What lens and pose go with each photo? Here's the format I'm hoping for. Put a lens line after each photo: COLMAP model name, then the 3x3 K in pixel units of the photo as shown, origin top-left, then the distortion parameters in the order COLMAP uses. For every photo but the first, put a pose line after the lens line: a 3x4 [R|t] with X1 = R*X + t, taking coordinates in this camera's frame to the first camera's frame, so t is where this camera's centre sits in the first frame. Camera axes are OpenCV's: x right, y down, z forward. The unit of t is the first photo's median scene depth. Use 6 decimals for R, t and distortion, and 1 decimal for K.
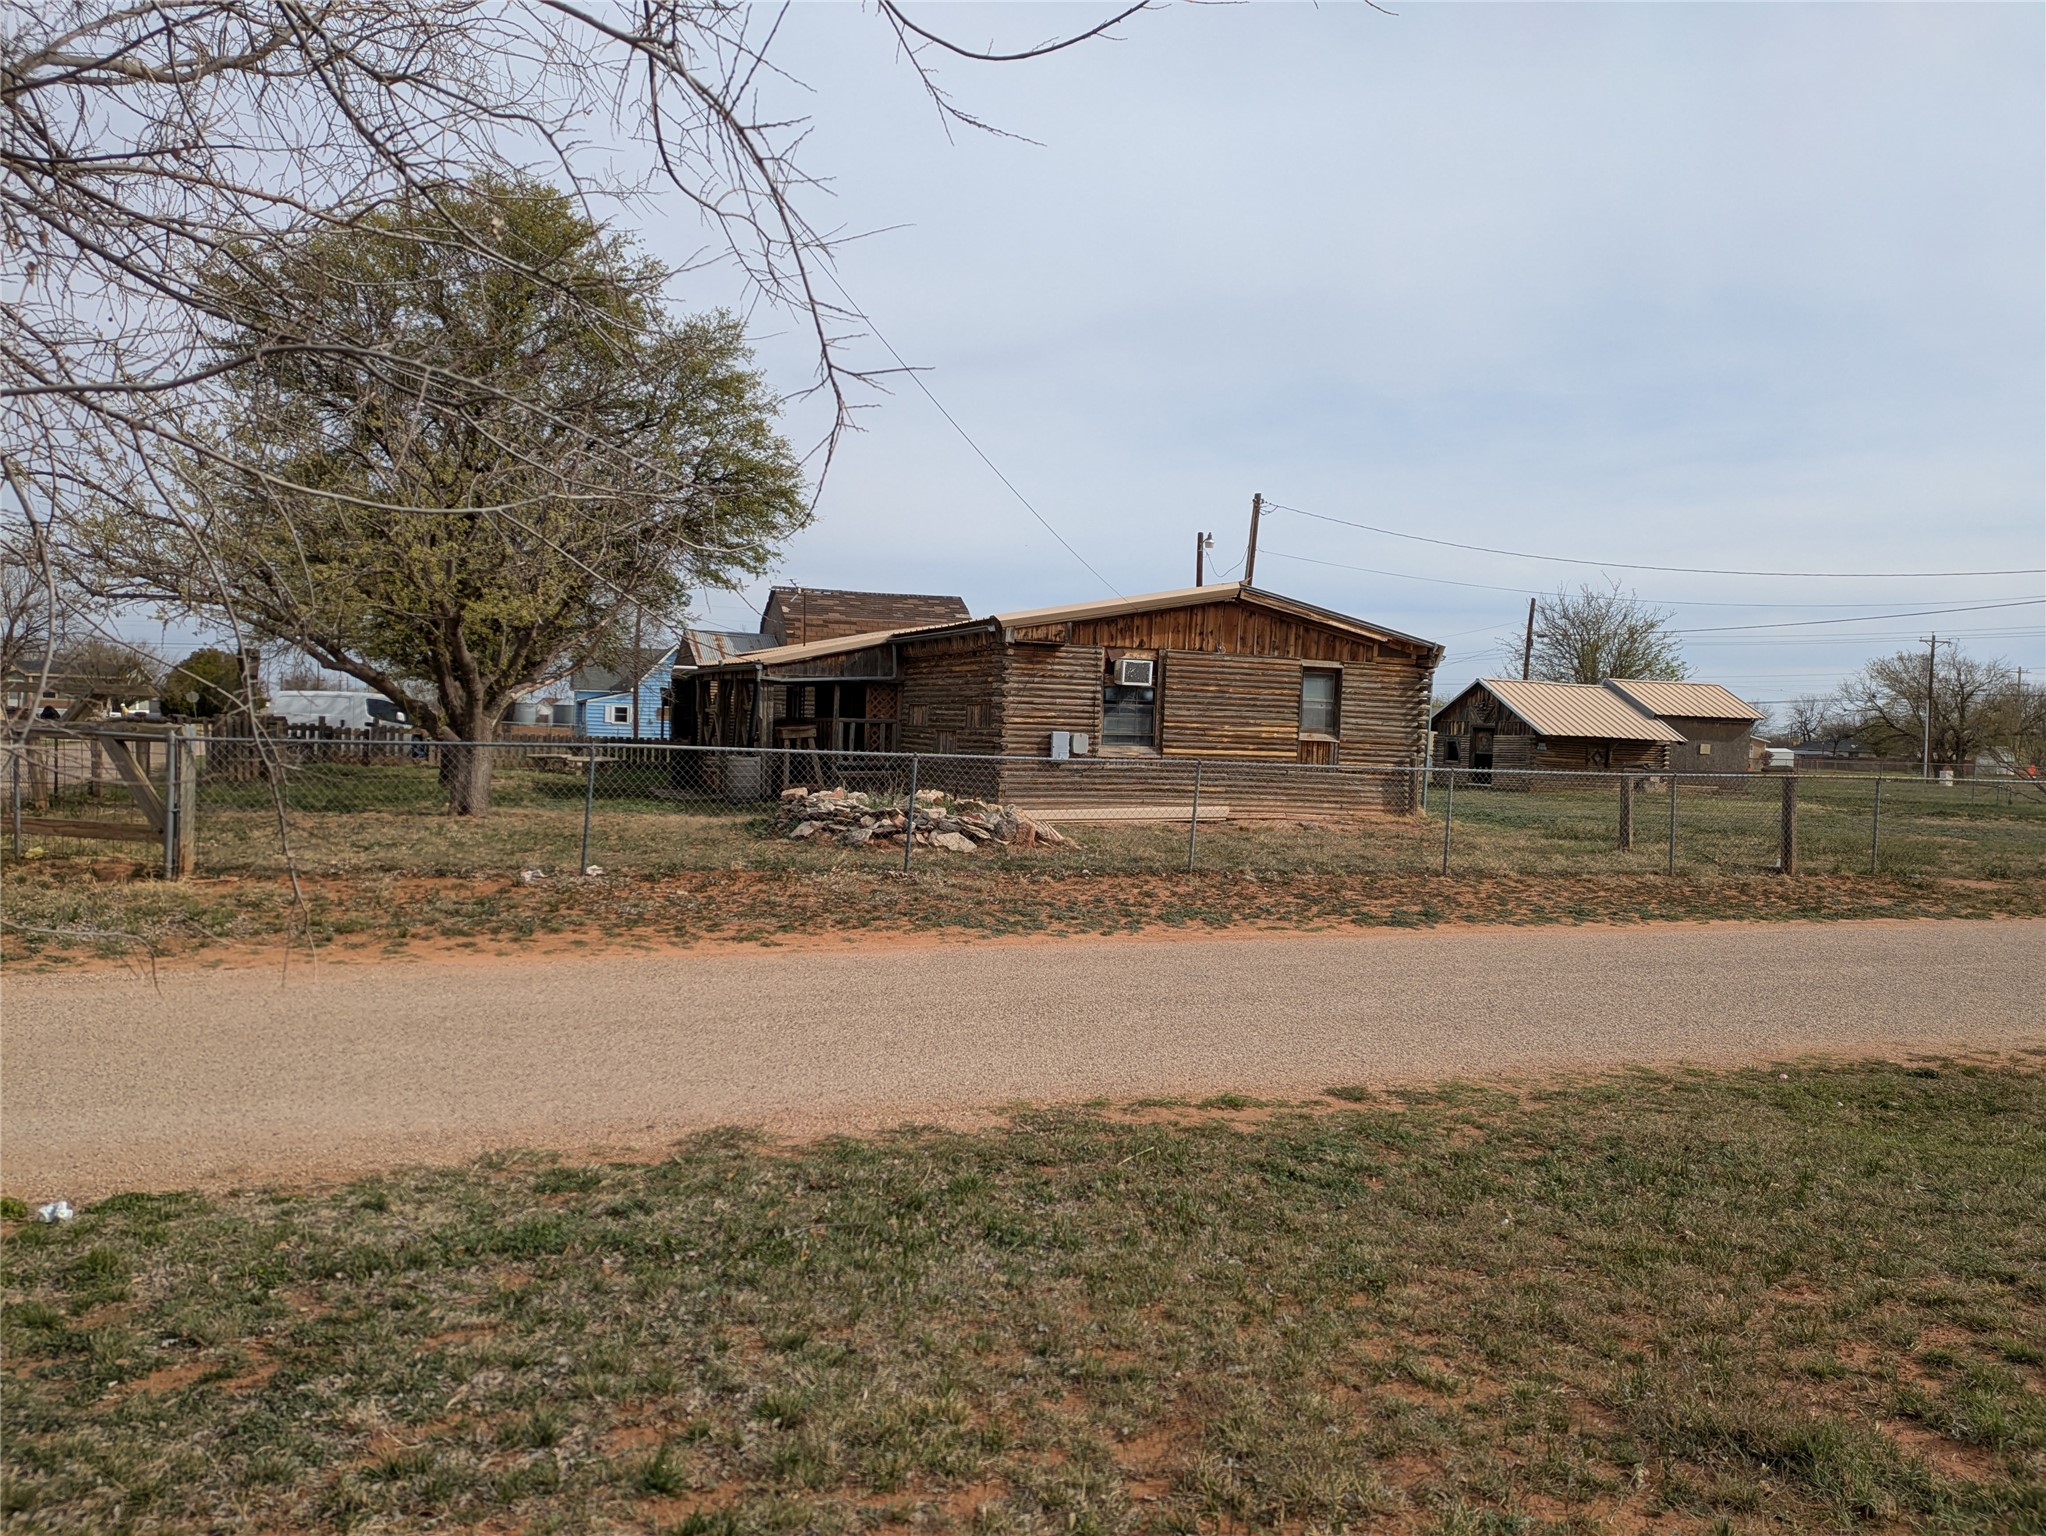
lens RADIAL K [[1494.4, 0, 1029.7], [0, 1494.4, 781.4], [0, 0, 1]] dist [0.062536, 0.000313]
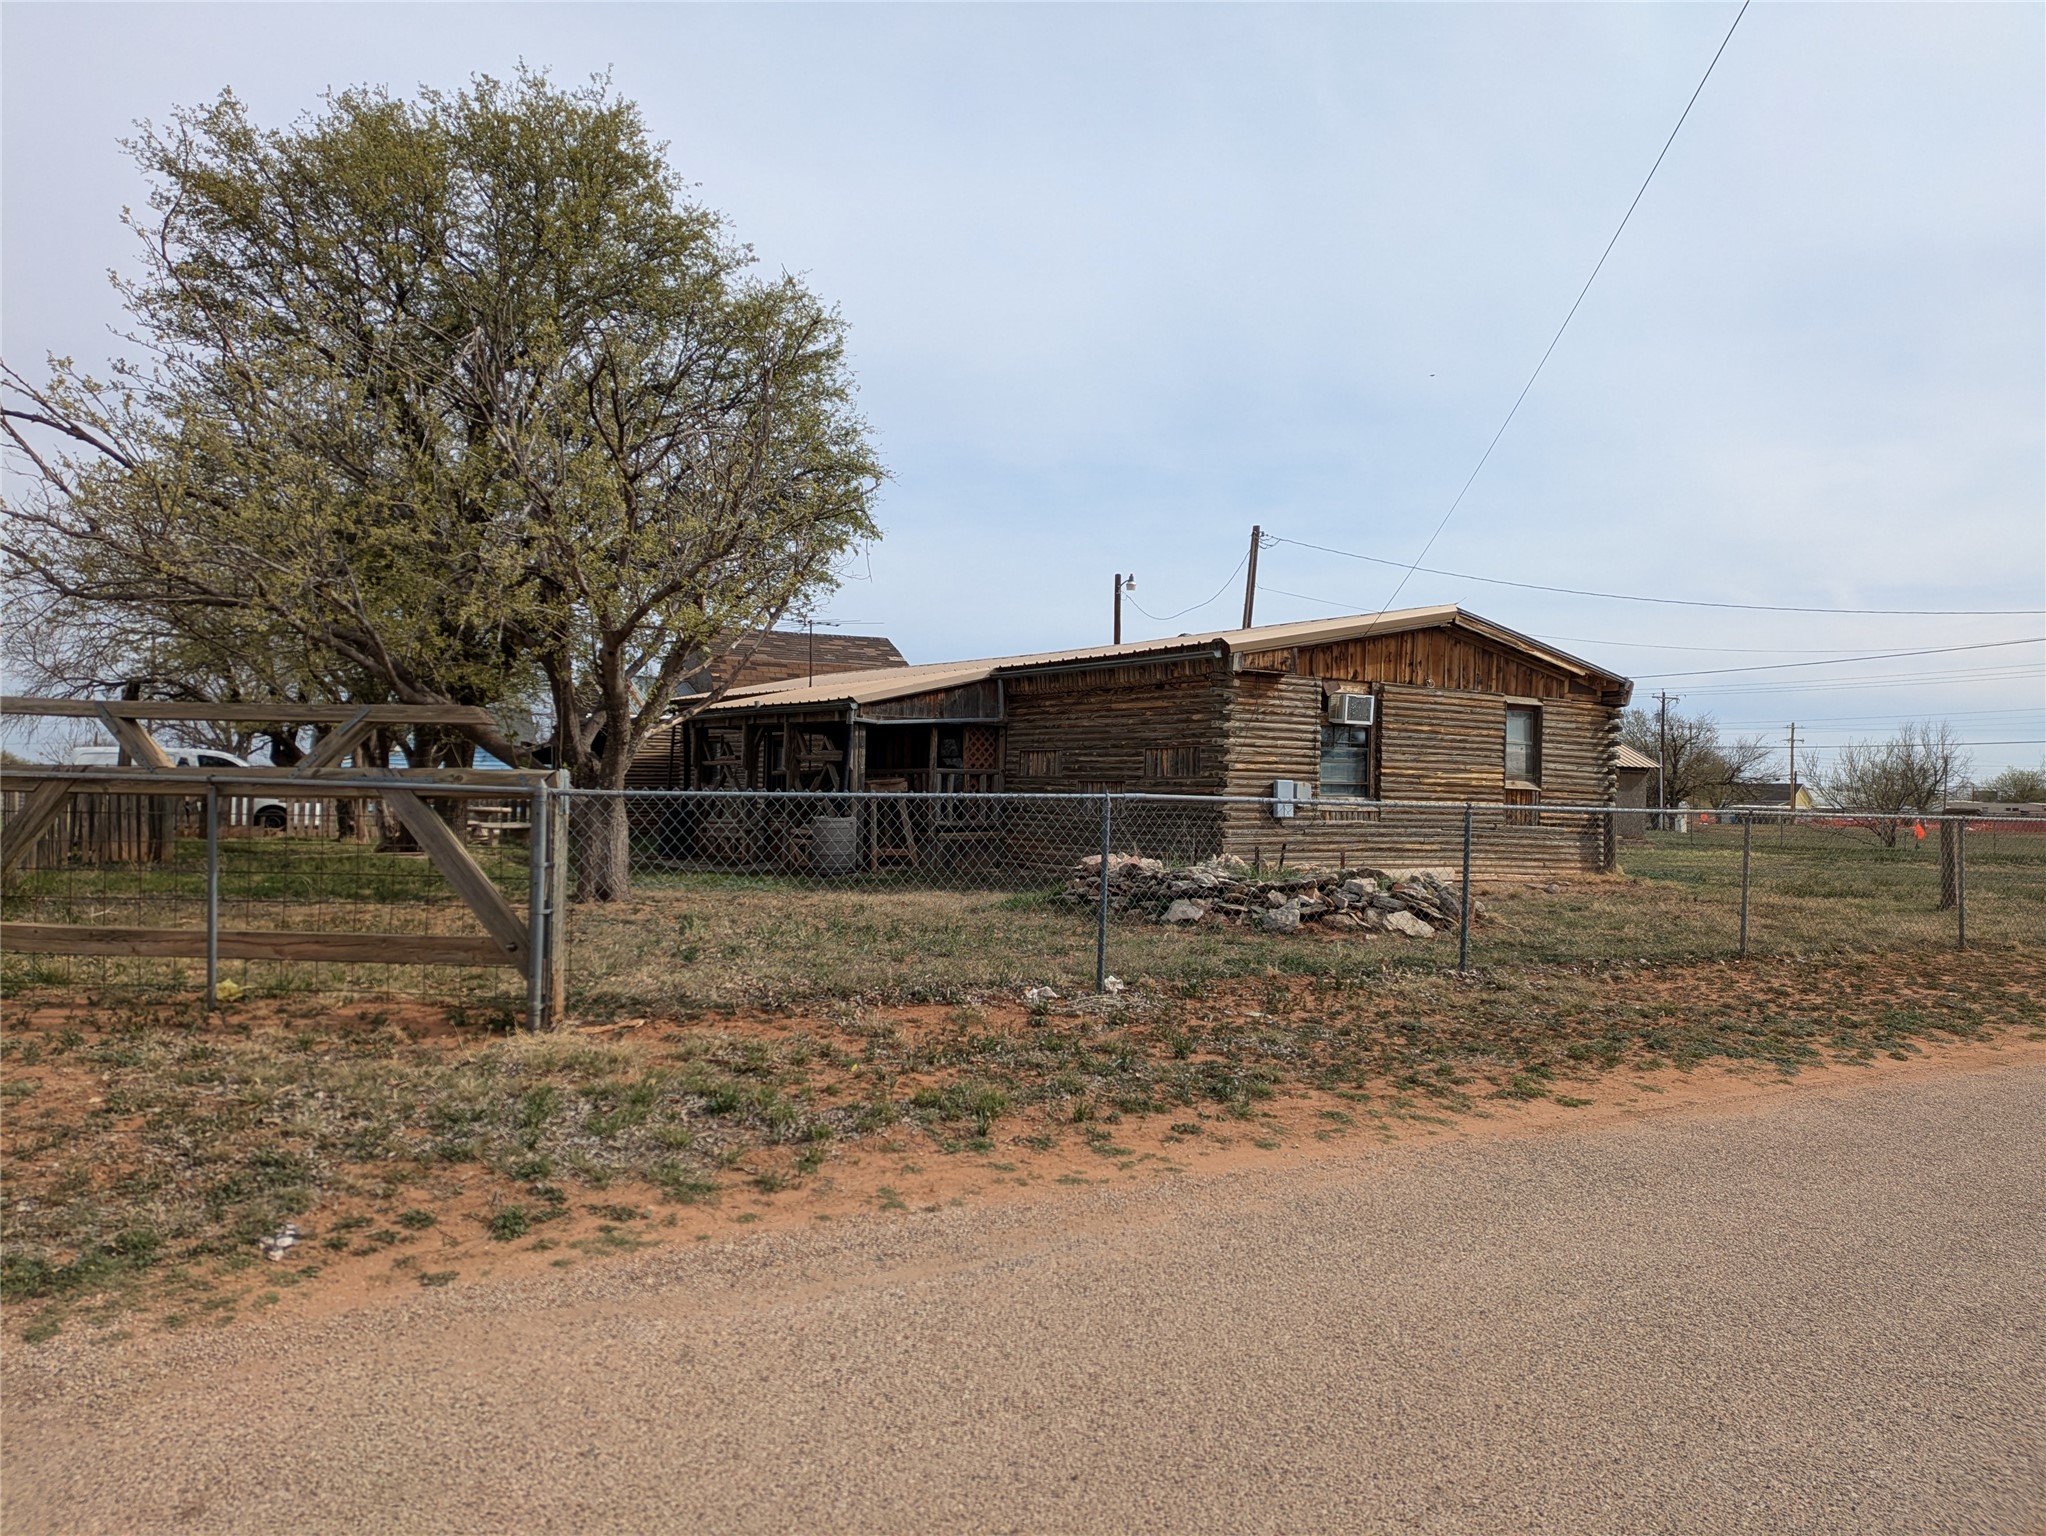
lens RADIAL K [[1494.4, 0, 1016.8], [0, 1494.4, 753.1], [0, 0, 1]] dist [0.062536, 0.000313]
pose [[0.982436, -0.006753, 0.186477, -0.261954], [0.017665, 0.998223, -0.056918, -0.003537], [-0.185762, 0.059212, 0.980809, 0.204846]]
